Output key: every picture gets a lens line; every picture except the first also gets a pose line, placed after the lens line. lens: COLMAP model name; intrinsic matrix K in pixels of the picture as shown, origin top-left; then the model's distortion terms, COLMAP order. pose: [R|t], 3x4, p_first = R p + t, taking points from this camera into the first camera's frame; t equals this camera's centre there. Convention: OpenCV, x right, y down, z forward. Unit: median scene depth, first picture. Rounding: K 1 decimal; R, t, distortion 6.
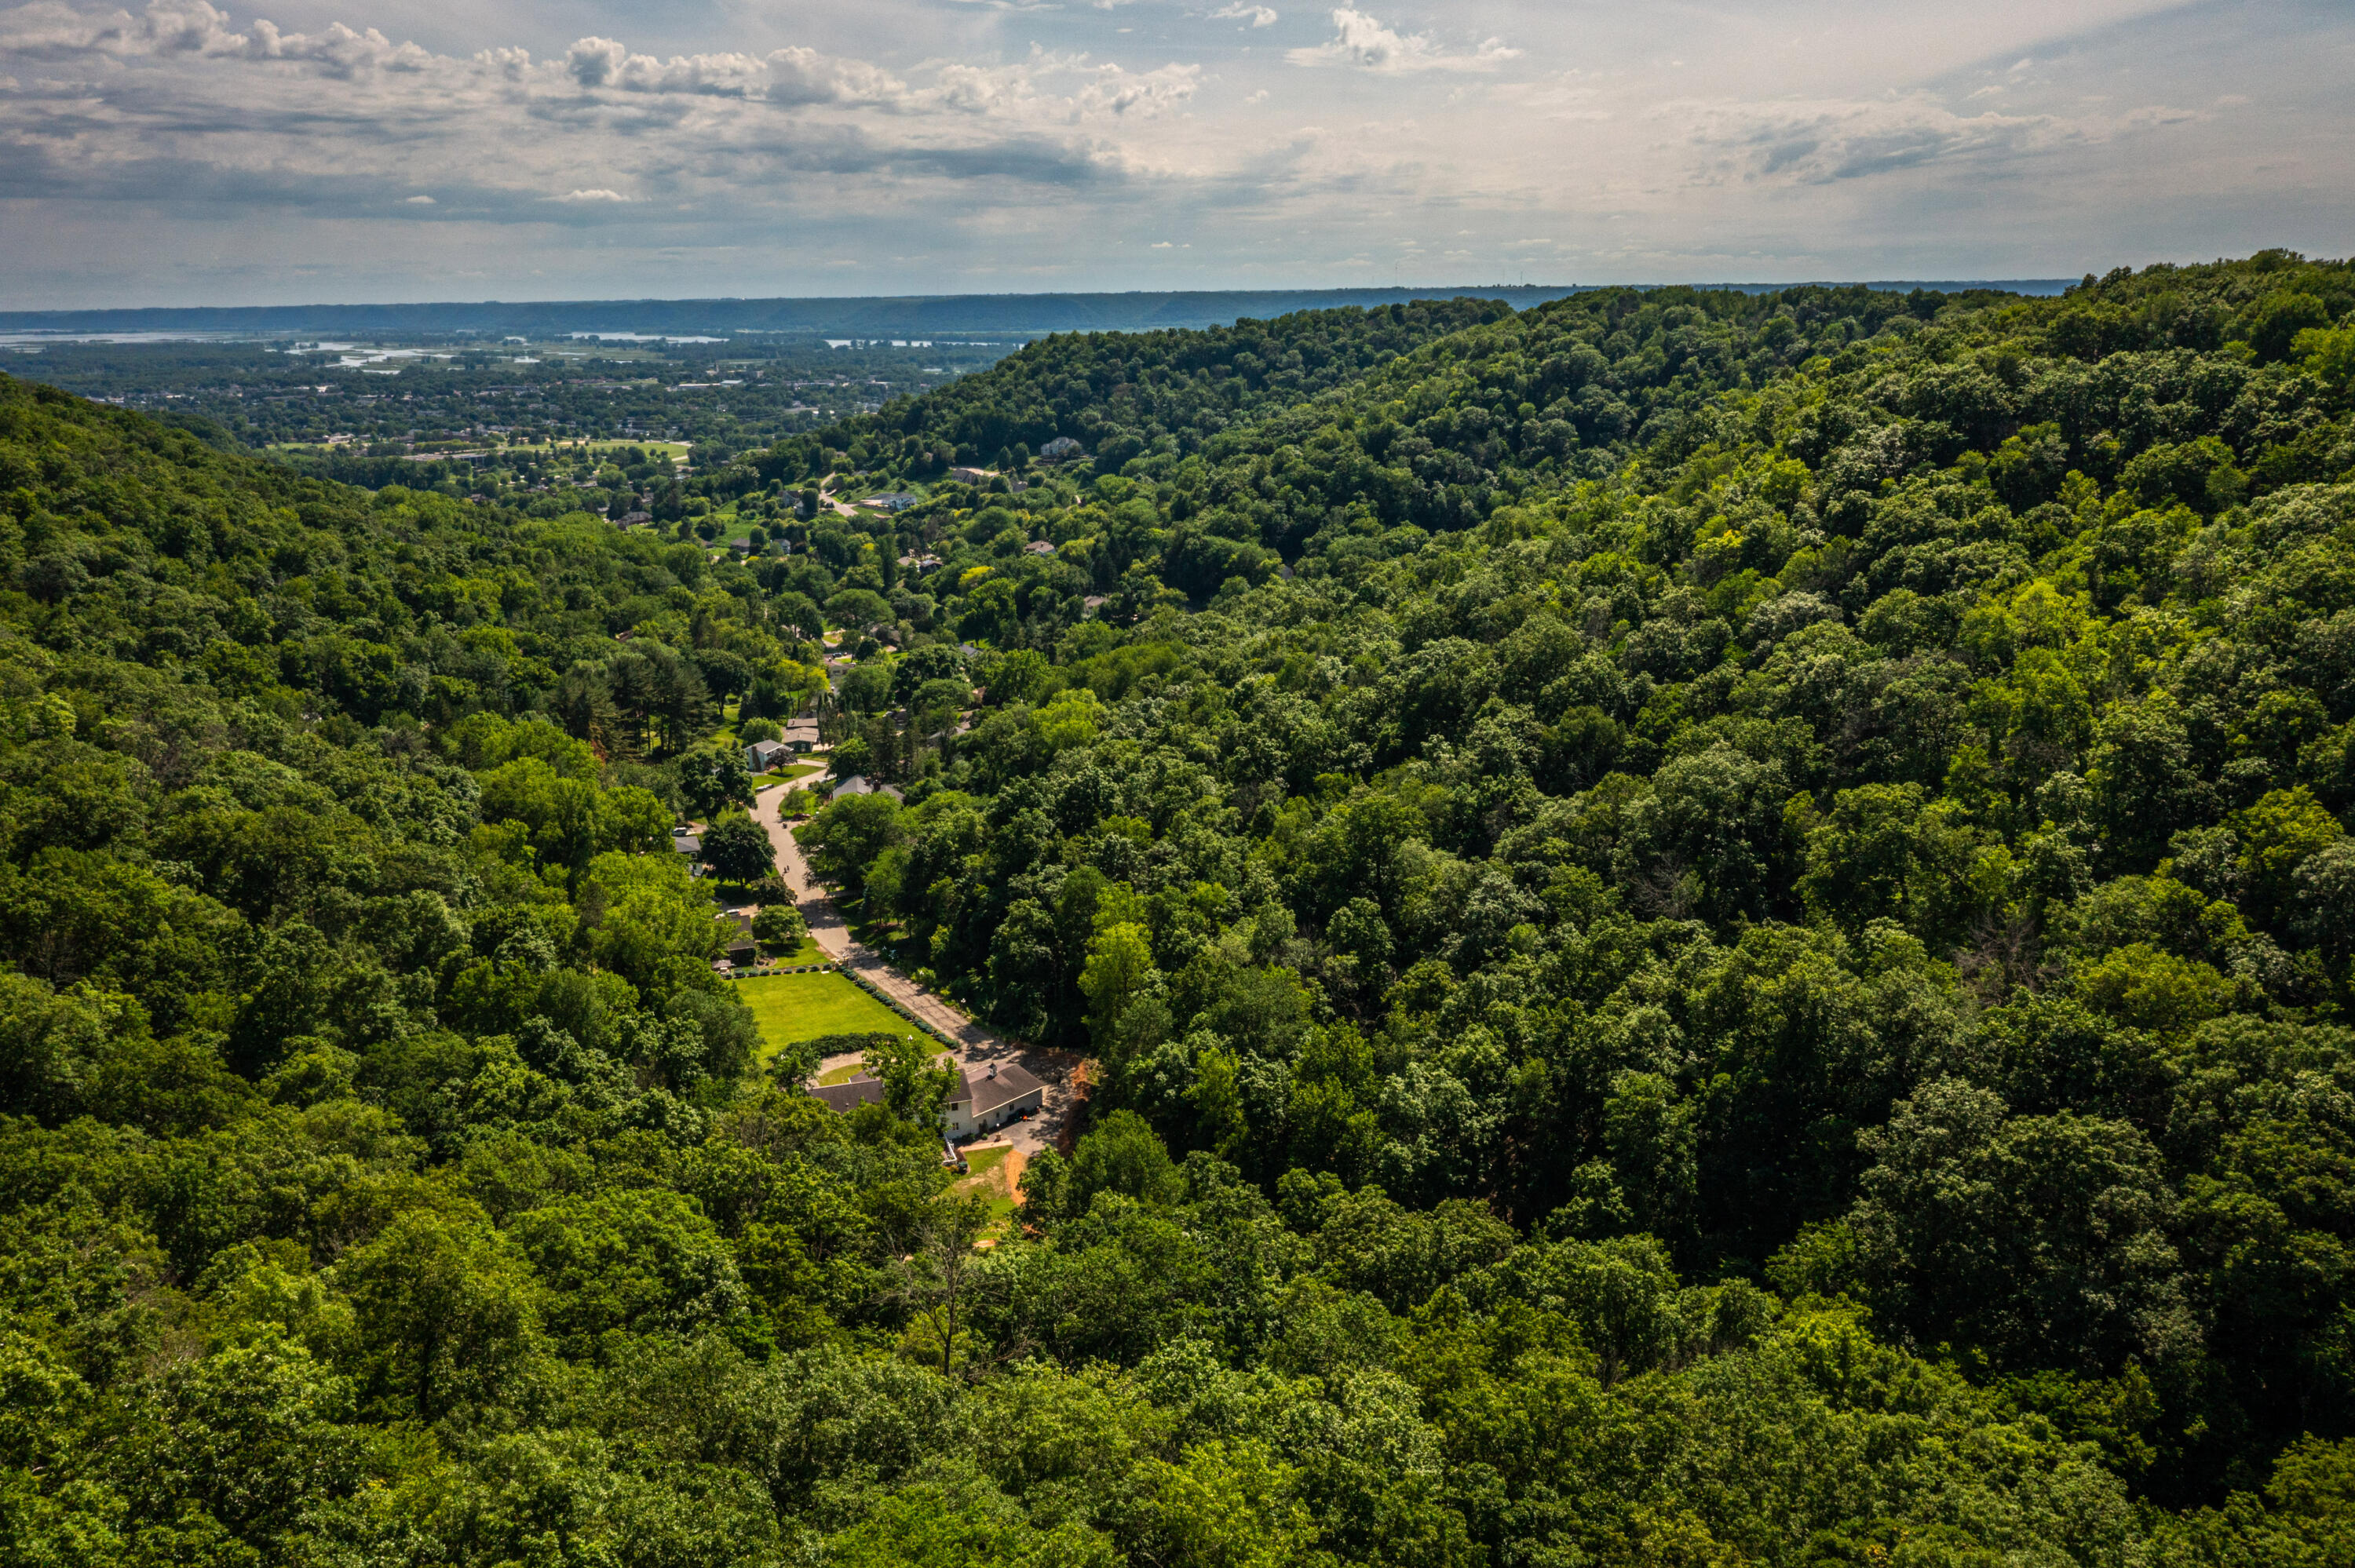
lens RADIAL K [[2016.4, 0, 1103.6], [0, 2016.4, 744.4], [0, 0, 1]] dist [-0.011963, -0.004784]
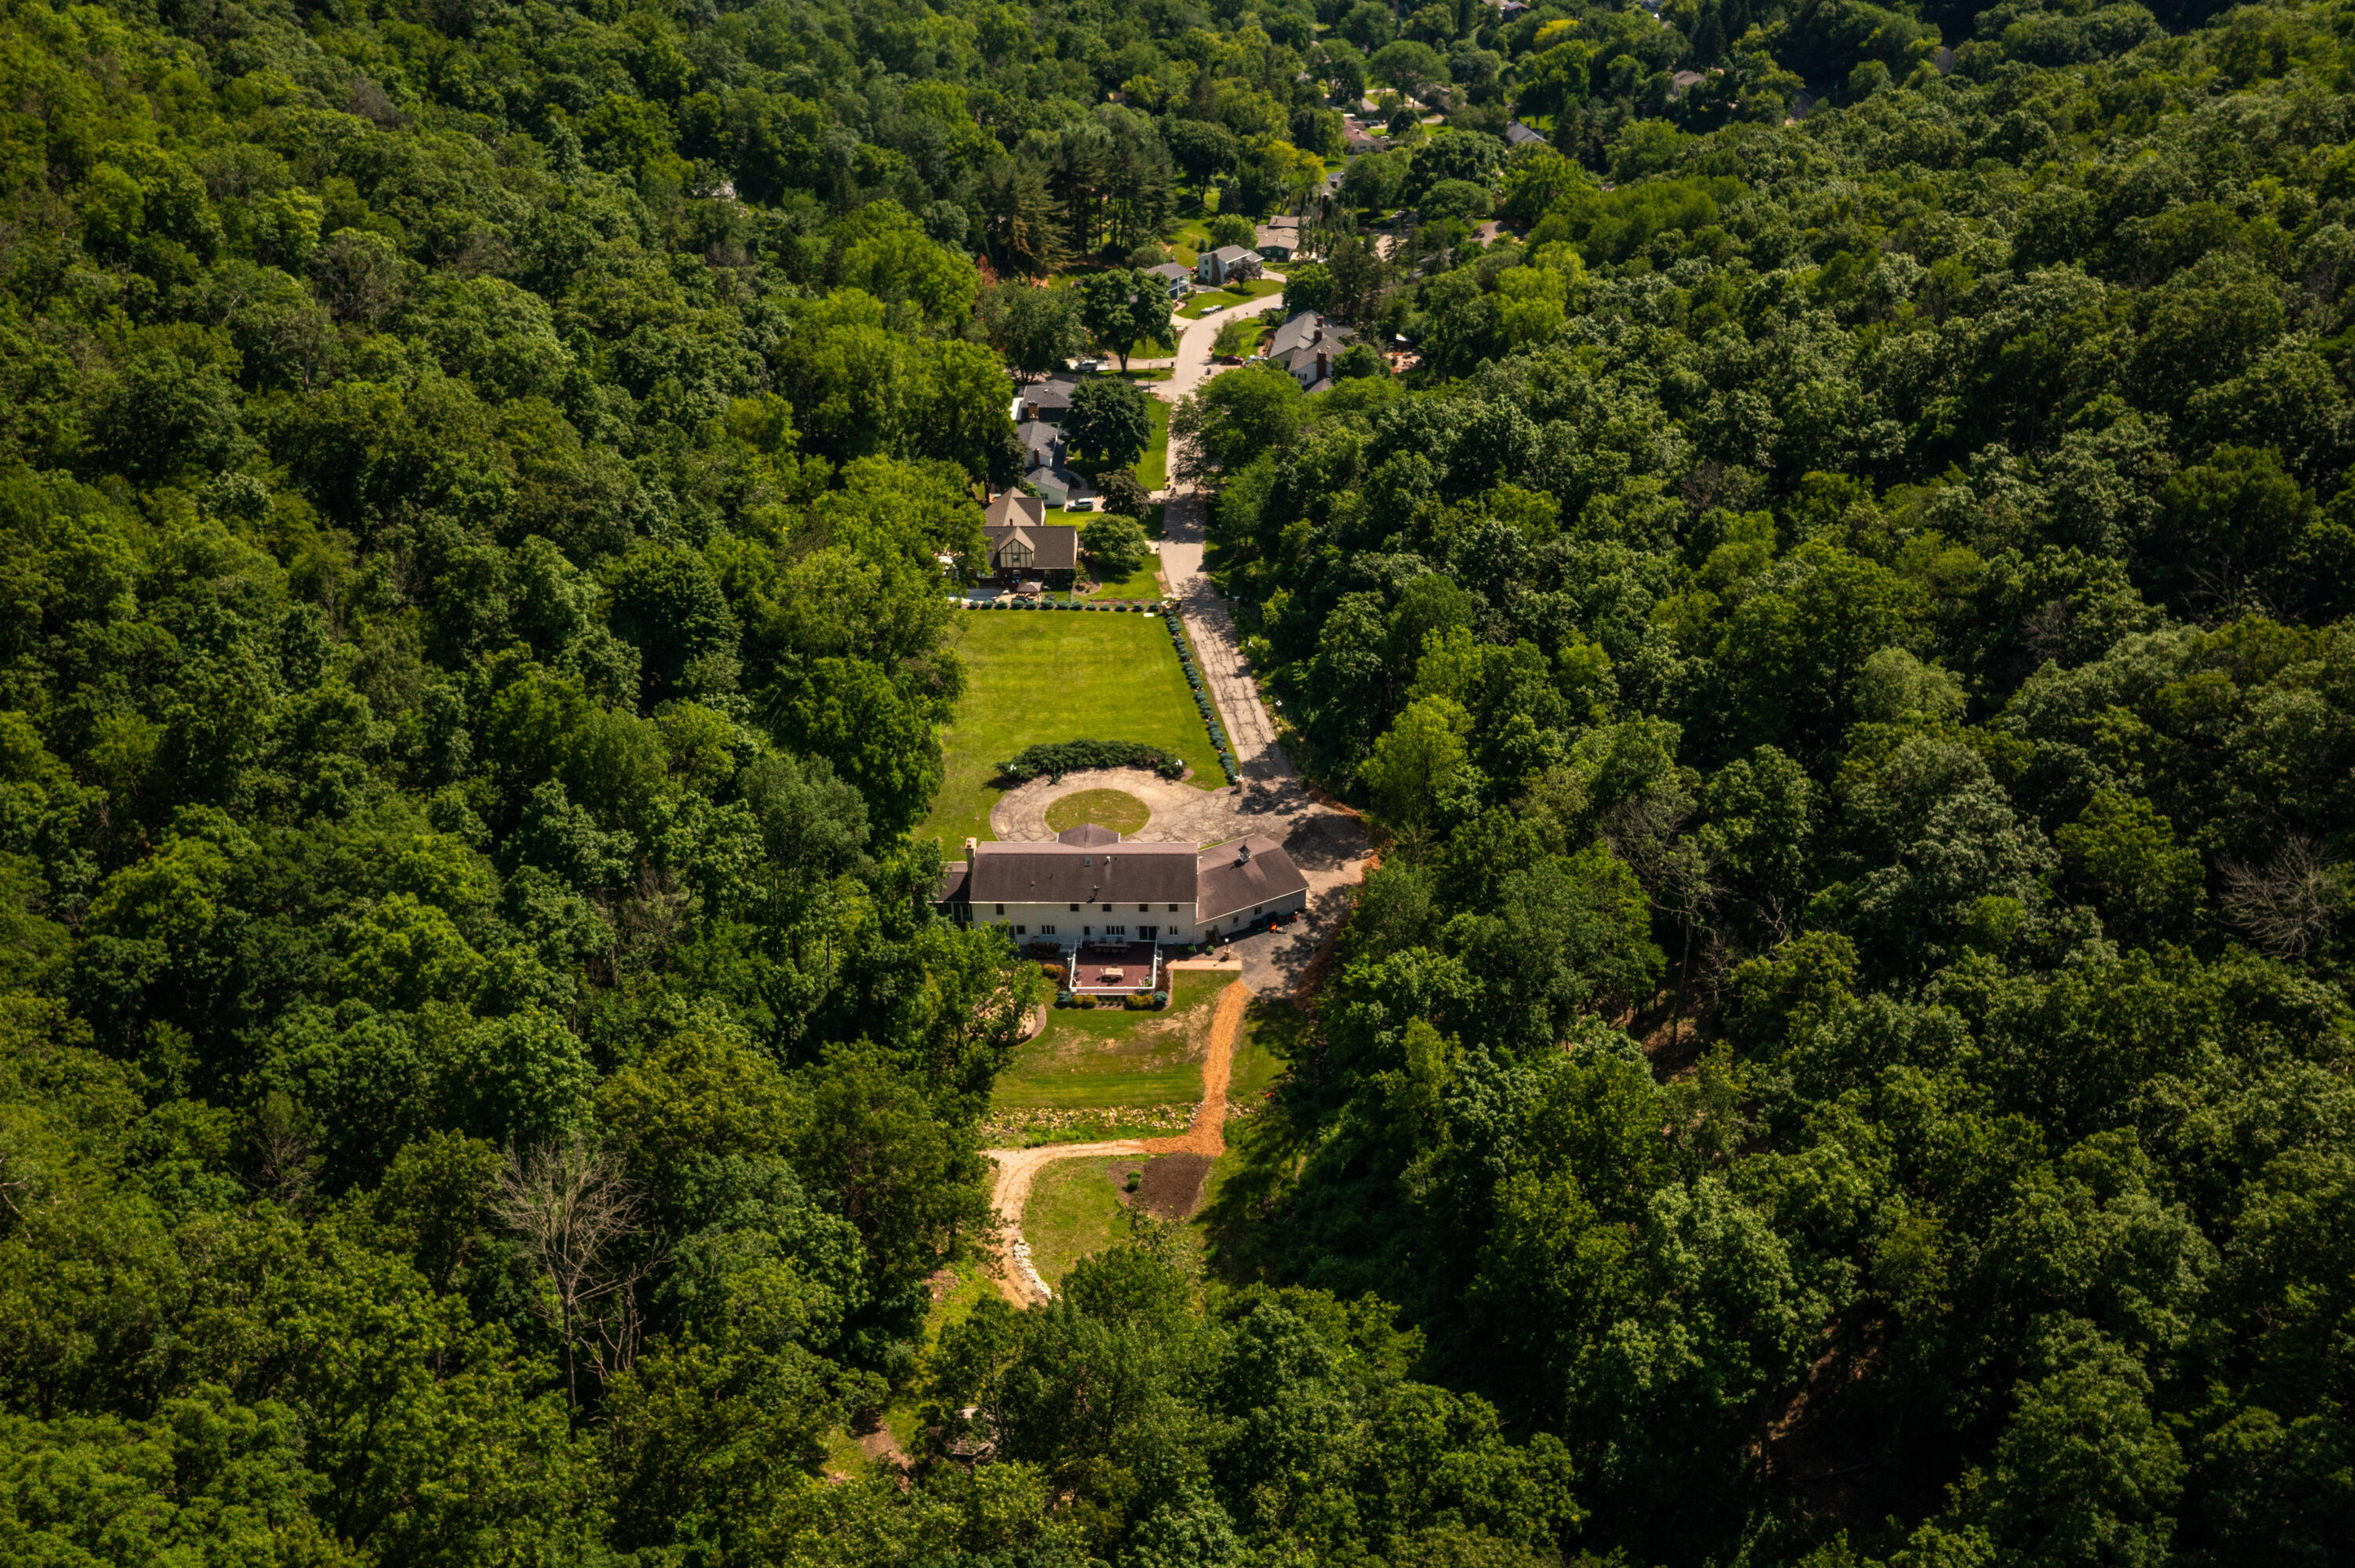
lens RADIAL K [[2016.4, 0, 1058.0], [0, 2016.4, 824.1], [0, 0, 1]] dist [-0.011963, -0.004784]
pose [[0.946310, 0.162782, -0.279285, 0.066003], [-0.068421, 0.945246, 0.319105, -0.062384], [0.315937, -0.282863, 0.905633, 0.237350]]
